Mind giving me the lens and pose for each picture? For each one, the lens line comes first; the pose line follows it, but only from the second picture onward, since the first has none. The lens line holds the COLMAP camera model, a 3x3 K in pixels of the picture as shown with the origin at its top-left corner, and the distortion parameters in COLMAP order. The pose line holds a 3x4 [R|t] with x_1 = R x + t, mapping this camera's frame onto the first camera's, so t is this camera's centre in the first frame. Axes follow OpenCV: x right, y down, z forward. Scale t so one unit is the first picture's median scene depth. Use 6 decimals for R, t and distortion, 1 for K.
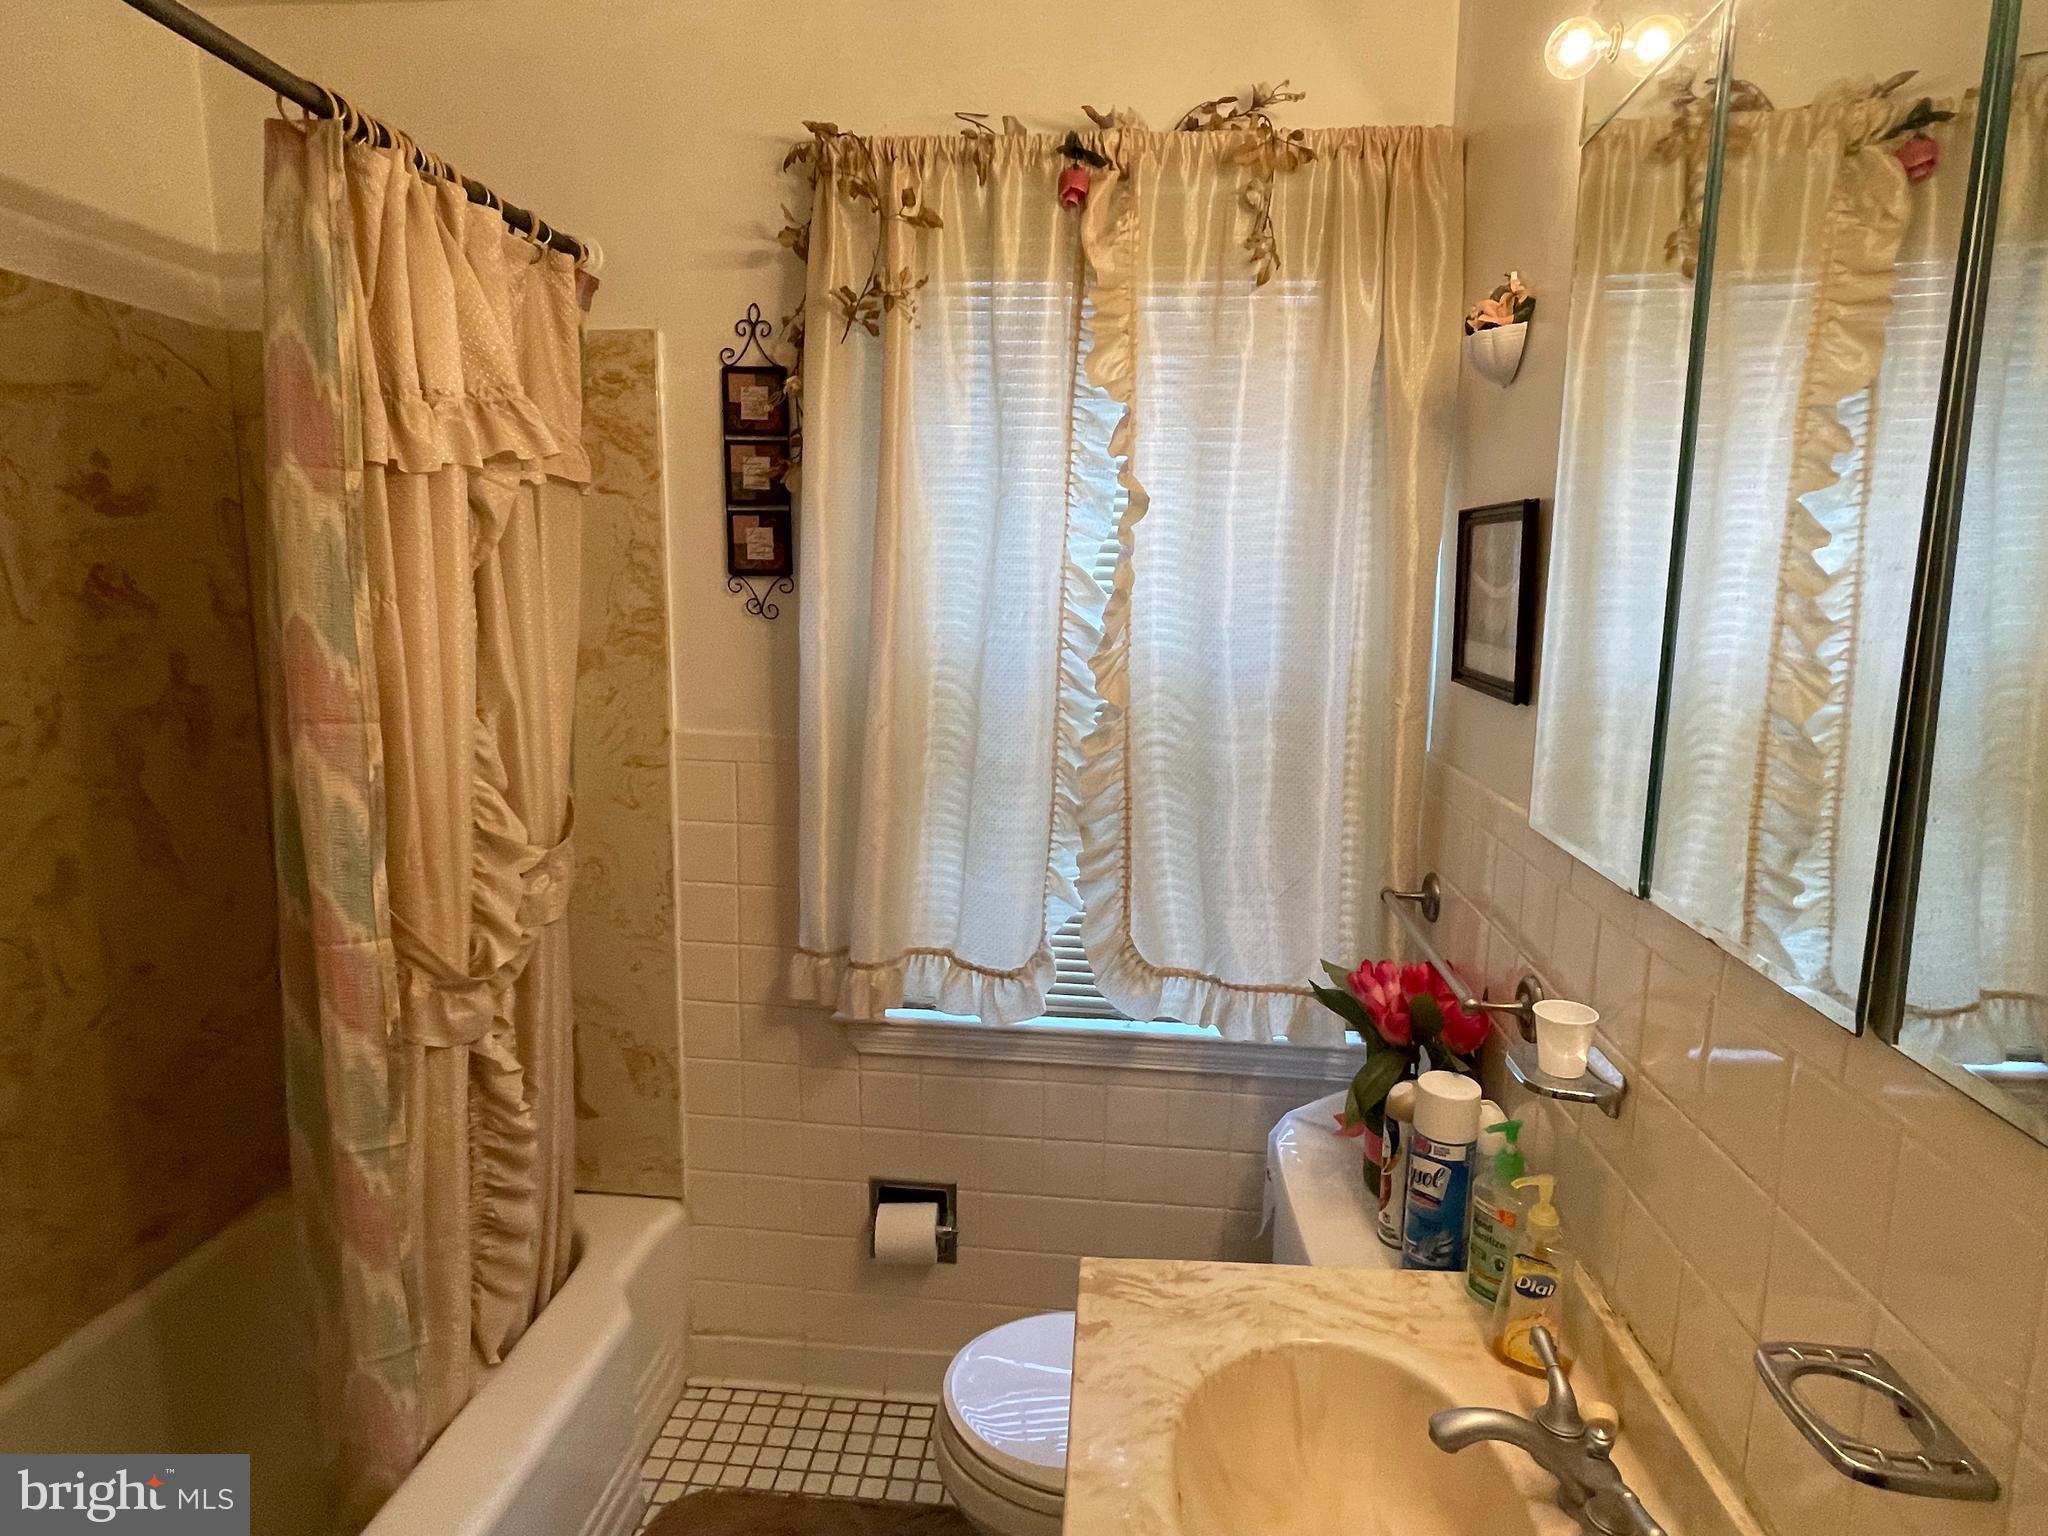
lens RADIAL K [[1132.1, 0, 1024.0], [0, 1132.1, 768.0], [0, 0, 1]] dist [0.011290, -0.016407]
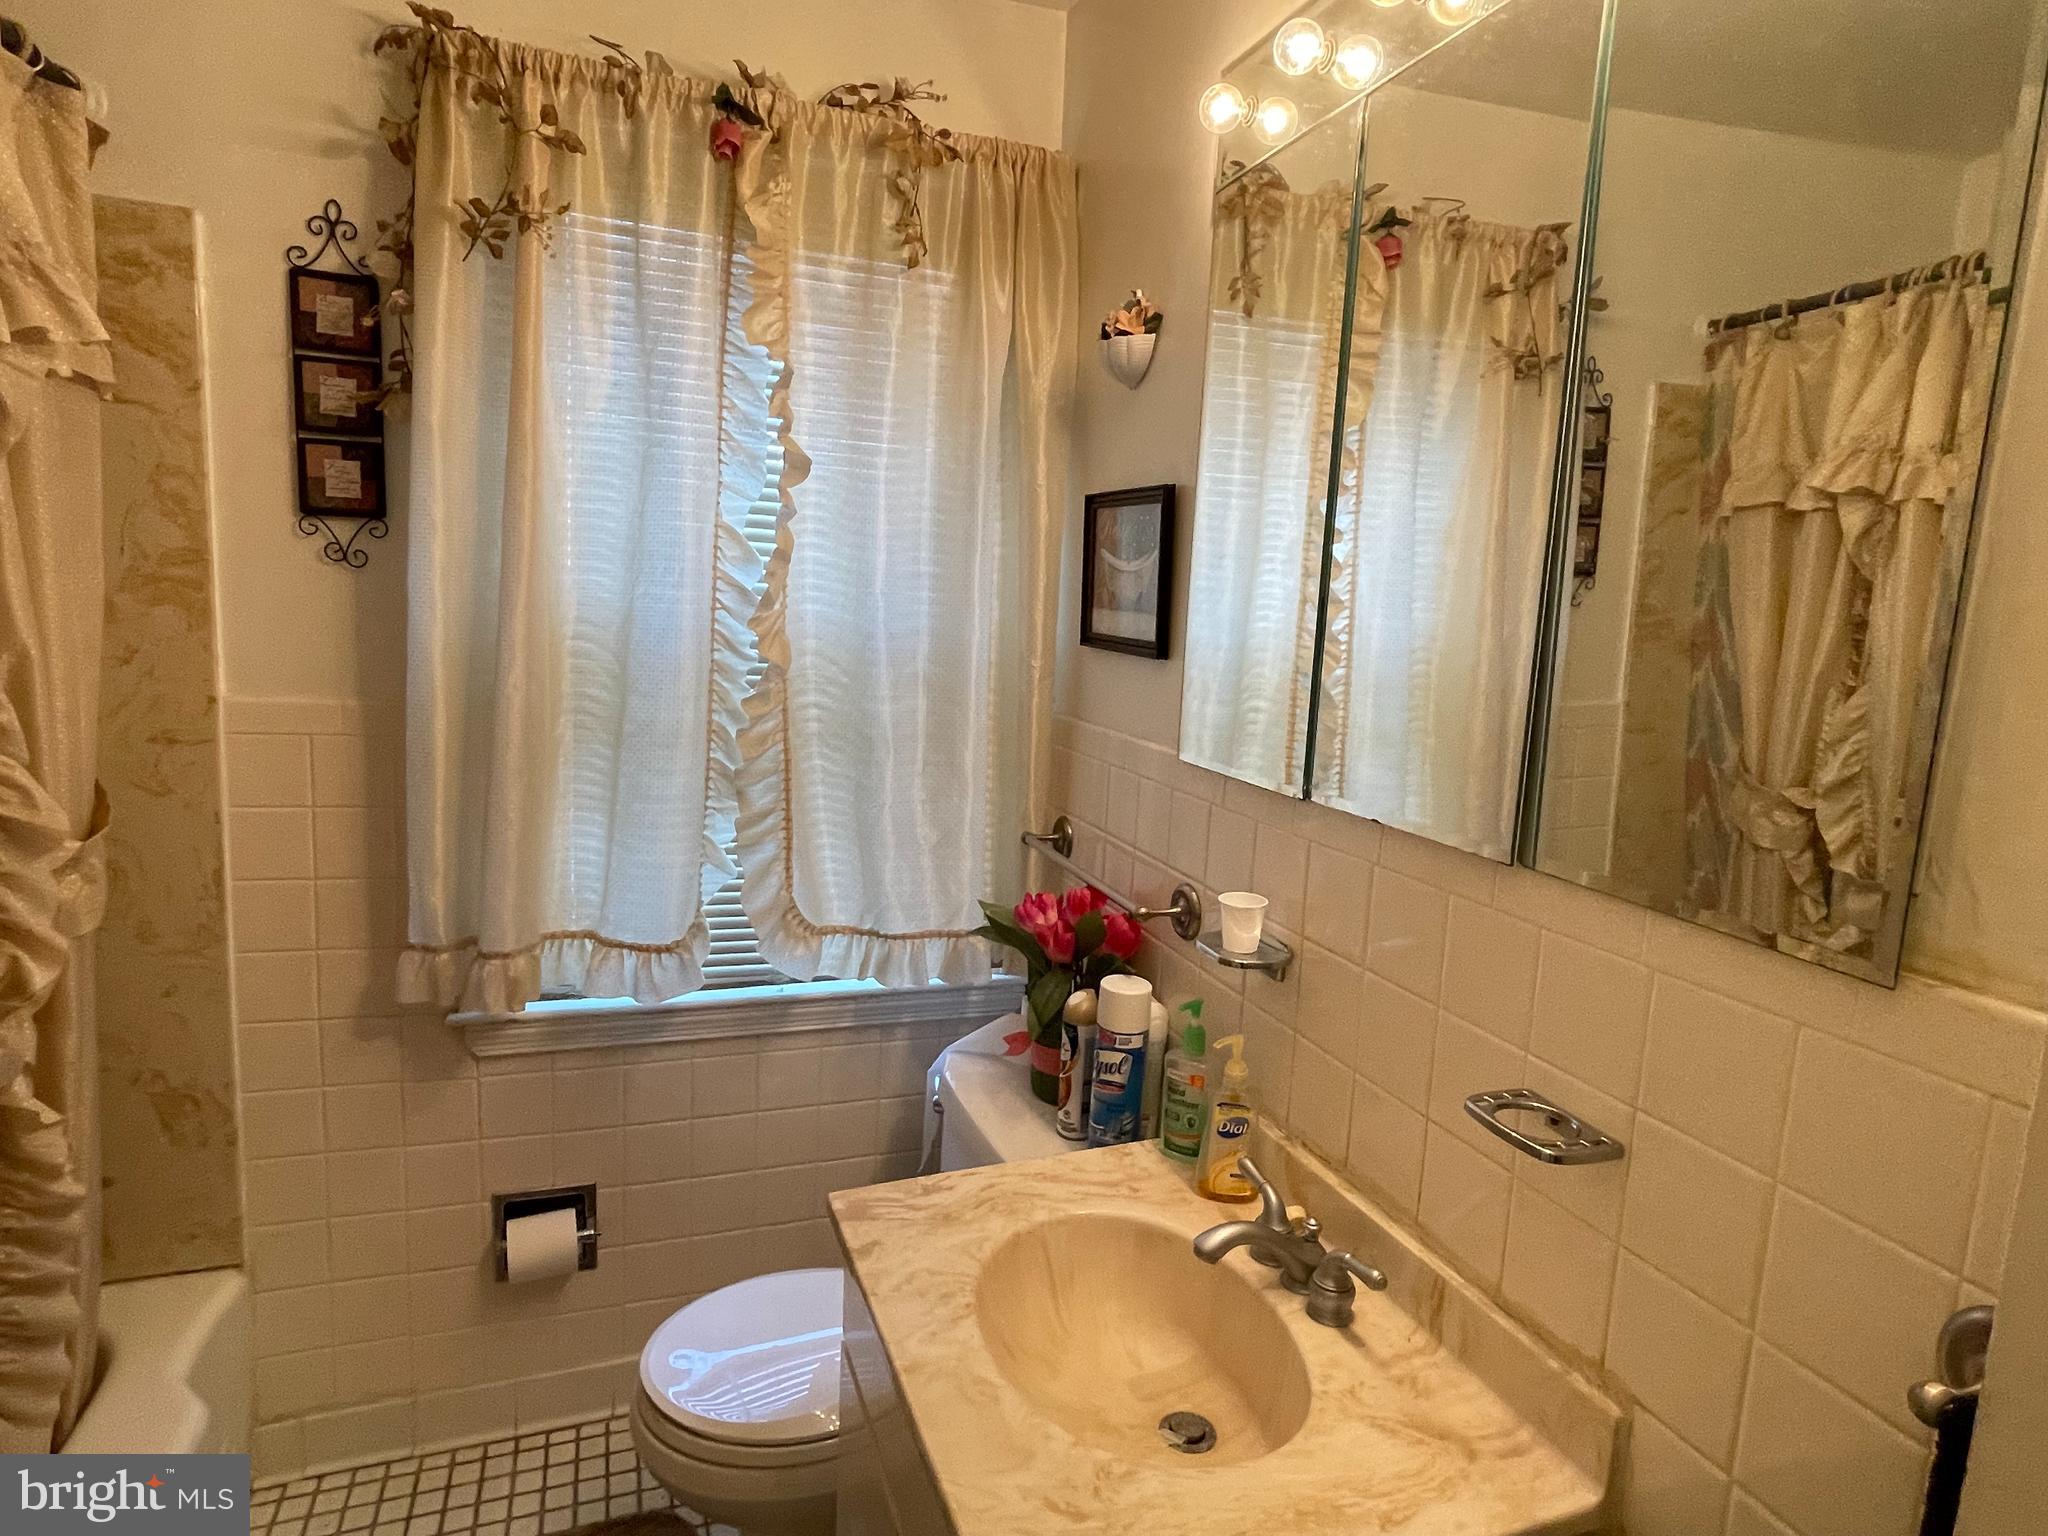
lens RADIAL K [[1132.1, 0, 1024.0], [0, 1132.1, 768.0], [0, 0, 1]] dist [0.011290, -0.016407]
pose [[0.900419, -0.033088, 0.433764, -0.159719], [0.033053, 0.999425, 0.007626, 0.034088], [-0.433767, 0.007471, 0.900994, 0.001283]]
